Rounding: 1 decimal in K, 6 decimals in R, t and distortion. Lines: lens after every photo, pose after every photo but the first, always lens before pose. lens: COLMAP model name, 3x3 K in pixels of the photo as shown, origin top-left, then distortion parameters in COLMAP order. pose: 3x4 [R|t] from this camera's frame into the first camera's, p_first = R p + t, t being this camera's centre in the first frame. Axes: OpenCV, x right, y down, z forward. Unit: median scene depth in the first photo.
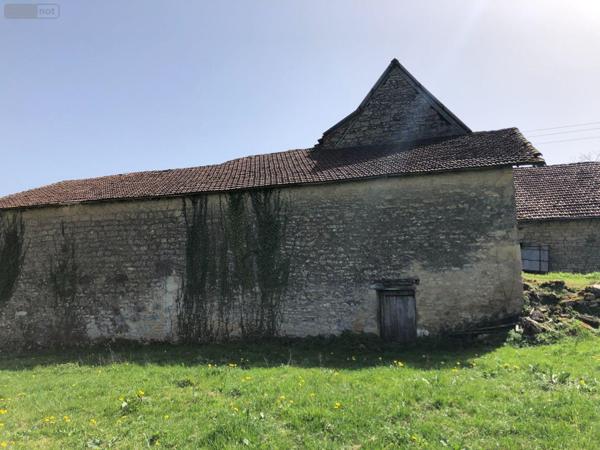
lens RADIAL K [[505.0, 0, 300.5], [0, 505.0, 222.7], [0, 0, 1]] dist [0.050116, -0.055550]
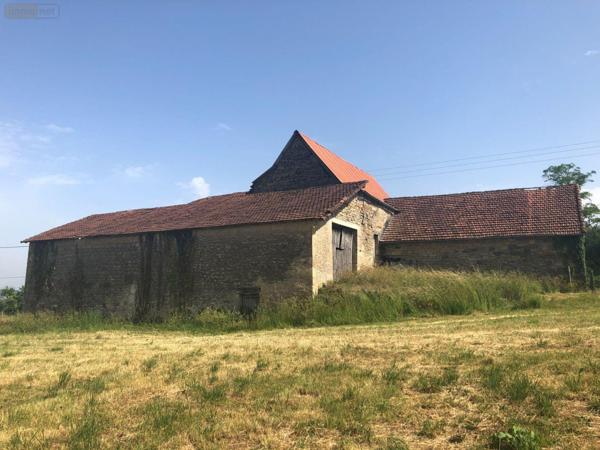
lens RADIAL K [[505.0, 0, 302.8], [0, 505.0, 224.0], [0, 0, 1]] dist [0.050116, -0.055550]
pose [[0.986423, -0.014095, -0.163616, 0.532176], [0.015999, 0.999819, 0.010322, -0.091840], [0.163441, -0.012799, 0.986470, -0.490595]]
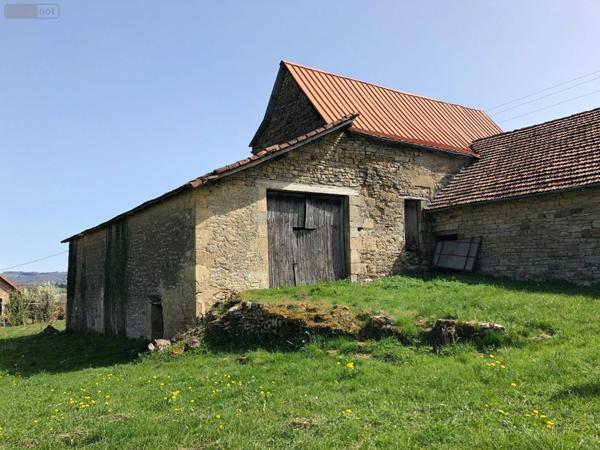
lens RADIAL K [[505.0, 0, 296.4], [0, 505.0, 228.3], [0, 0, 1]] dist [0.050116, -0.055550]
pose [[0.784443, -0.071795, -0.616032, 0.976686], [0.112089, 0.993332, 0.026965, -0.028433], [0.609988, -0.090203, 0.787260, 0.260199]]
